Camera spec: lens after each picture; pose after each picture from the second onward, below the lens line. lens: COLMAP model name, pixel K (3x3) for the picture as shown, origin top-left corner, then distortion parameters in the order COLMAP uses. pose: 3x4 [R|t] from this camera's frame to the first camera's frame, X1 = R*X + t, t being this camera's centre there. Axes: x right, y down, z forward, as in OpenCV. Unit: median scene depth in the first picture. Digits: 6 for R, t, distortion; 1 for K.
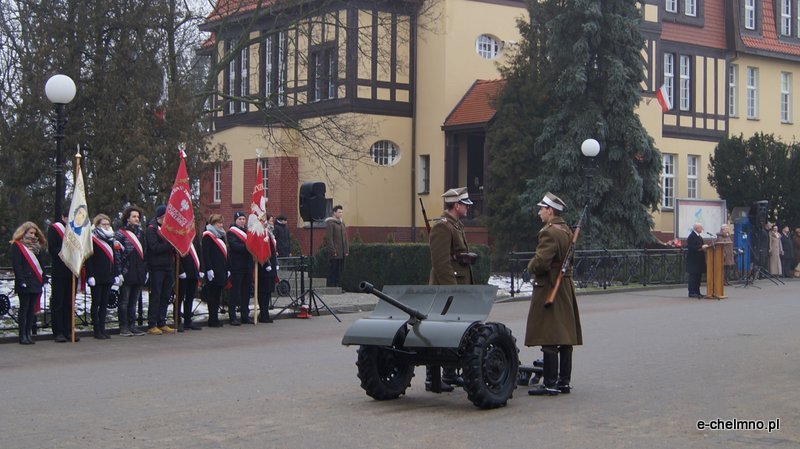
lens RADIAL K [[1227.2, 0, 416.8], [0, 1227.2, 223.4], [0, 0, 1]] dist [-0.083807, -0.020227]
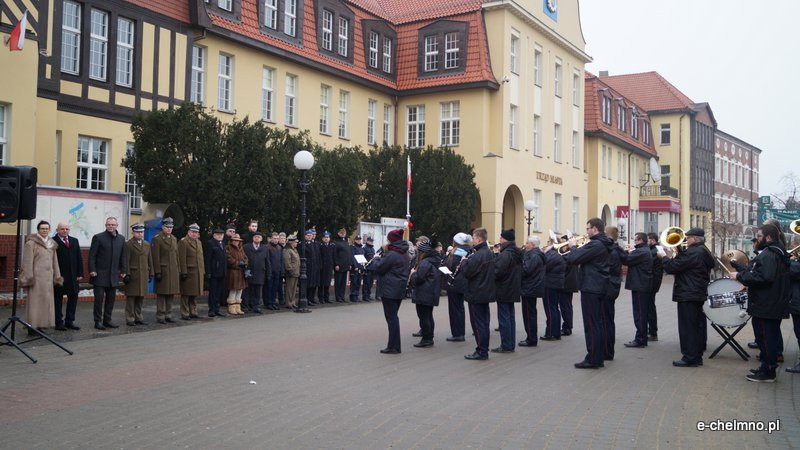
lens RADIAL K [[756.8, 0, 400.5], [0, 756.8, 221.5], [0, 0, 1]] dist [0.003919, 0.005985]
pose [[0.932346, 0.021667, 0.360917, 0.255028], [-0.015309, 0.999673, -0.020467, 0.003998], [-0.361243, 0.013557, 0.932373, 0.572060]]
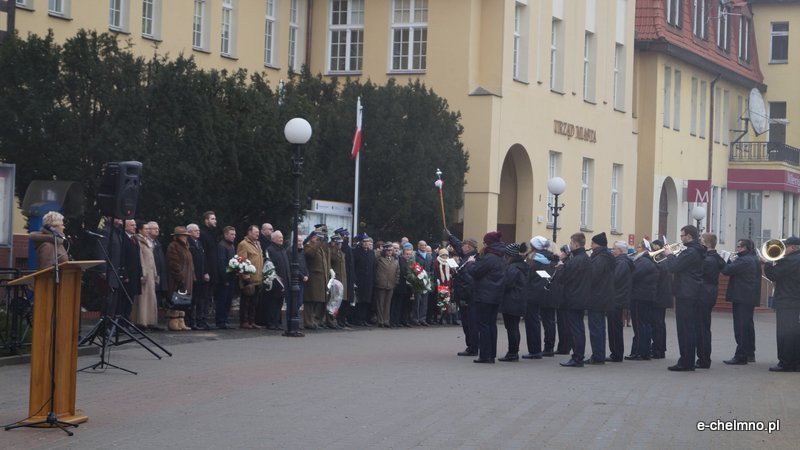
lens RADIAL K [[1769.5, 0, 399.4], [0, 1769.5, 223.6], [0, 0, 1]] dist [0.003665, 0.101120]
pose [[0.879005, 0.032606, 0.475697, 0.059878], [-0.033962, 0.999407, -0.005747, 0.003082], [-0.475602, -0.011104, 0.879591, 0.339315]]
